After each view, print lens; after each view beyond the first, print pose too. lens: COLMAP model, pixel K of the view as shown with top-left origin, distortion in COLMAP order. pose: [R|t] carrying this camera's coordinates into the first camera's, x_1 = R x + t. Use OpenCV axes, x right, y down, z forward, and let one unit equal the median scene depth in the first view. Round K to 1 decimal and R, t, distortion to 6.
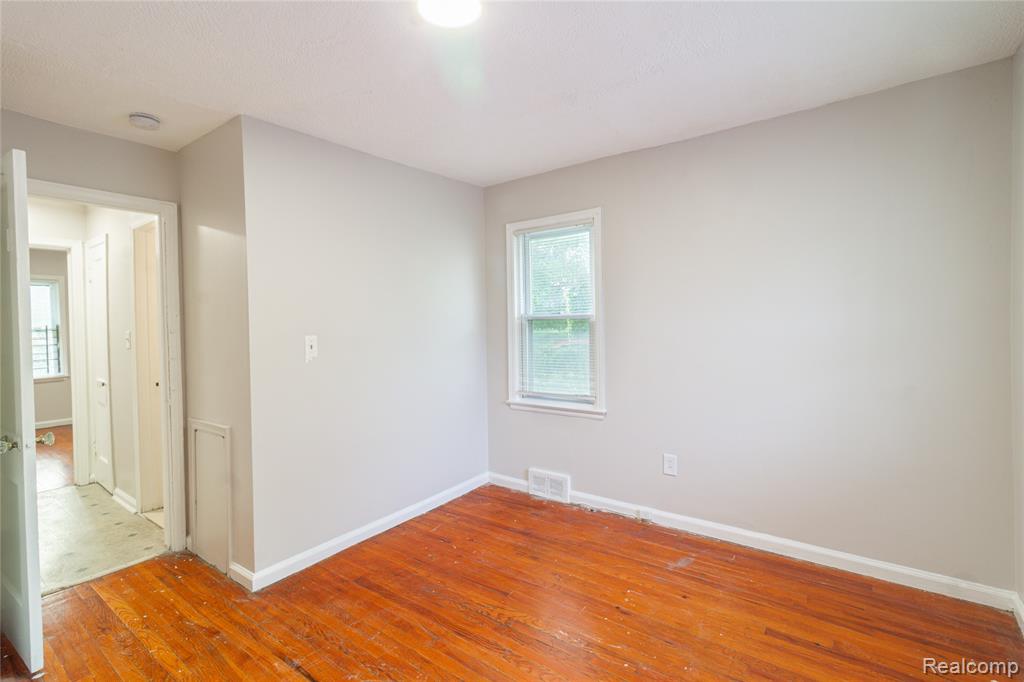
lens RADIAL K [[472.5, 0, 513.2], [0, 472.5, 334.2], [0, 0, 1]] dist [-0.014670, -0.002074]
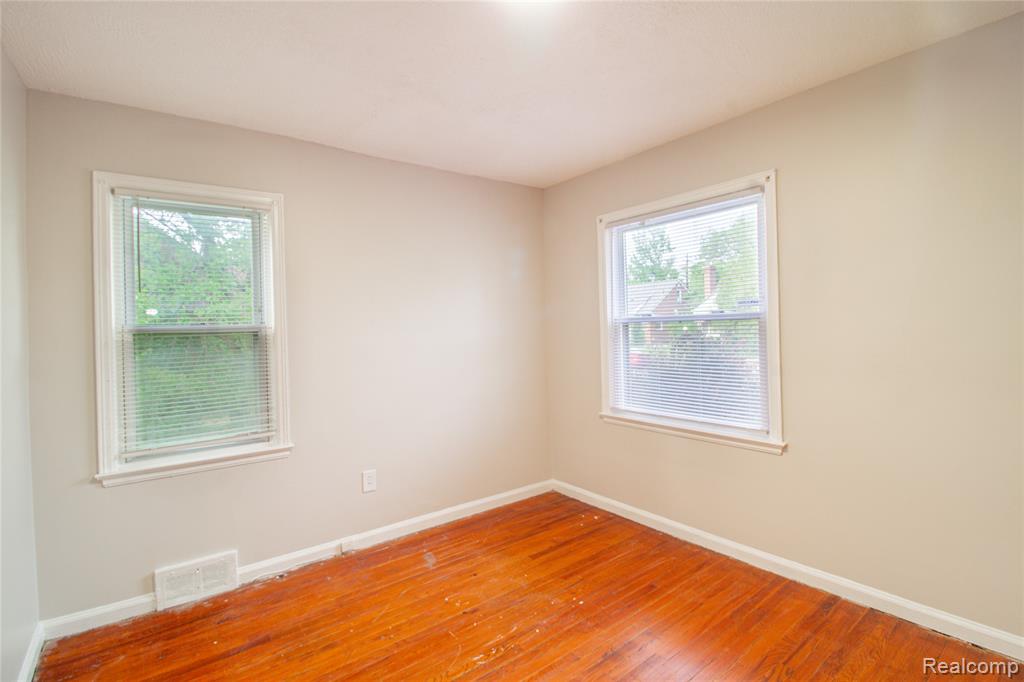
lens RADIAL K [[472.5, 0, 513.1], [0, 472.5, 332.8], [0, 0, 1]] dist [-0.014670, -0.002074]
pose [[0.257142, 0.007970, 0.966341, -0.558197], [0.045583, 0.998753, -0.020367, 0.003321], [-0.965298, 0.049286, 0.256458, 0.461870]]
